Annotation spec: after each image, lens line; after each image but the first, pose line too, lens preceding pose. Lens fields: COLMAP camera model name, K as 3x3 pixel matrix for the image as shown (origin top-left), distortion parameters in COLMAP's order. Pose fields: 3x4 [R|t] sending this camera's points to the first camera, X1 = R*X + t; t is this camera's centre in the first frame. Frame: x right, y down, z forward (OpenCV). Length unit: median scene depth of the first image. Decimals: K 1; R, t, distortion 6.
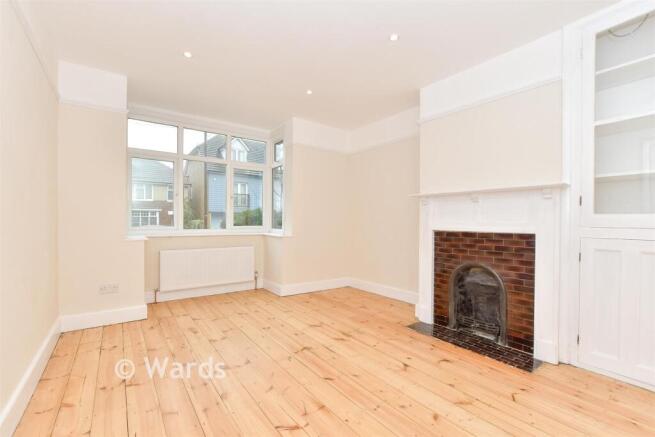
lens RADIAL K [[296.6, 0, 325.5], [0, 296.6, 223.1], [0, 0, 1]] dist [-0.015784, 0.000090]
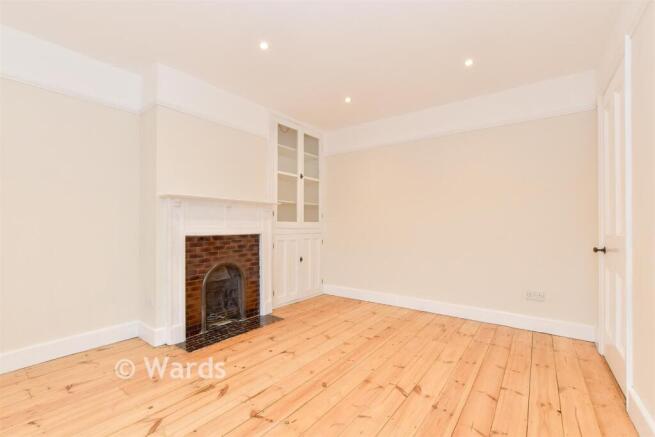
lens RADIAL K [[296.6, 0, 325.5], [0, 296.6, 223.1], [0, 0, 1]] dist [-0.015784, 0.000090]
pose [[-0.321770, 0.003085, 0.946813, -0.735890], [0.006328, 0.999979, -0.001108, -0.012899], [-0.946797, 0.005635, -0.321783, 1.034677]]
